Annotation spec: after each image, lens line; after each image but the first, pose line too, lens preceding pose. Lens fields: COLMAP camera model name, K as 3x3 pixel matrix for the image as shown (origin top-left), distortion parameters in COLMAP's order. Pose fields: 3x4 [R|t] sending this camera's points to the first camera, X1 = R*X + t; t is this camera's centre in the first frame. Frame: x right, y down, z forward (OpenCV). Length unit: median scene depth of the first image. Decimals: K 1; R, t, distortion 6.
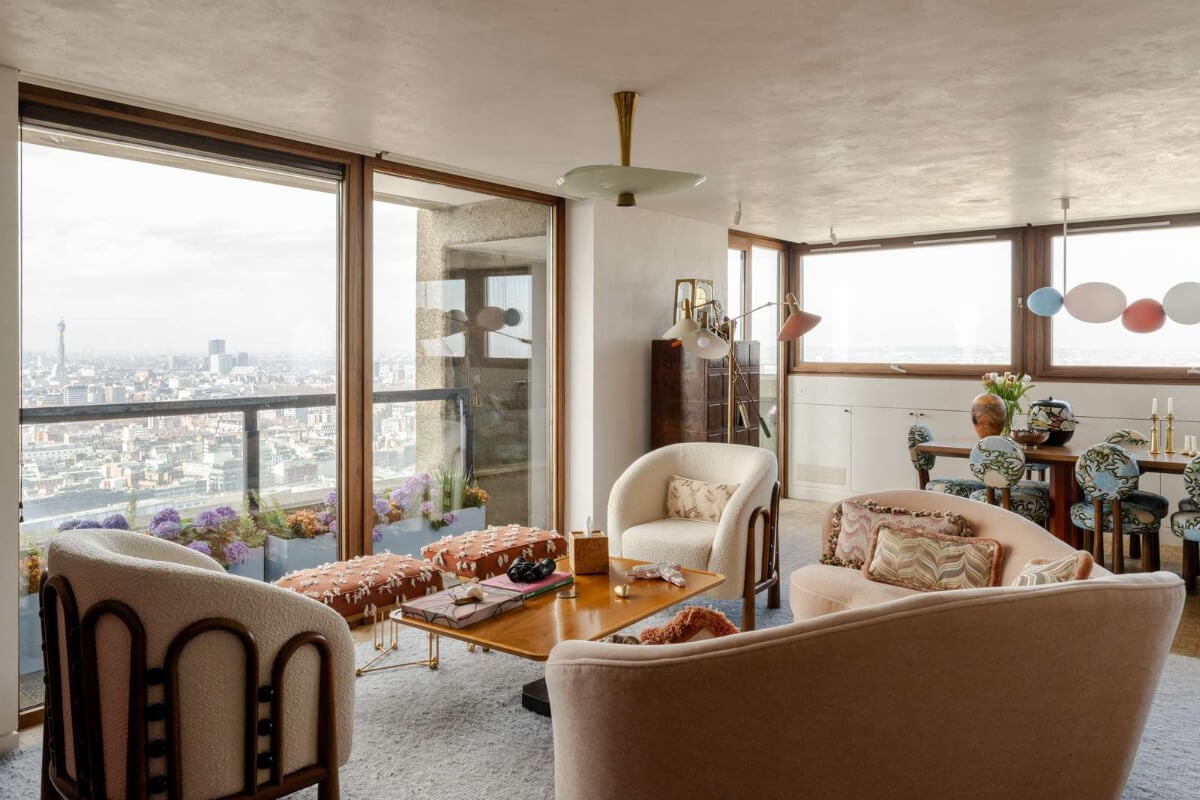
lens RADIAL K [[871.9, 0, 599.2], [0, 871.9, 358.5], [0, 0, 1]] dist [0.003380, 0.000109]
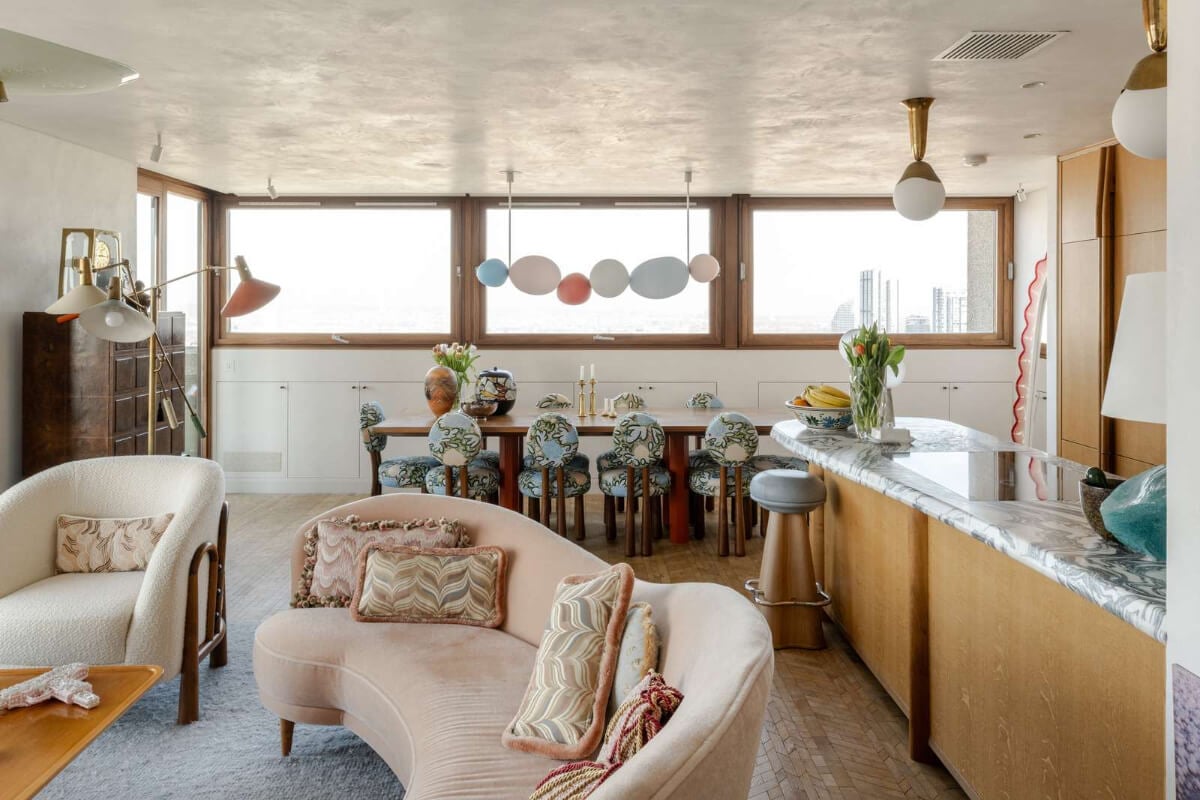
lens RADIAL K [[856.5, 0, 598.3], [0, 856.5, 316.0], [0, 0, 1]] dist [-0.001228, -0.002617]
pose [[0.787042, -0.002397, 0.616895, -0.000176], [0.003200, 0.999995, -0.000197, -0.016663], [-0.616891, 0.002129, 0.787045, 0.169863]]
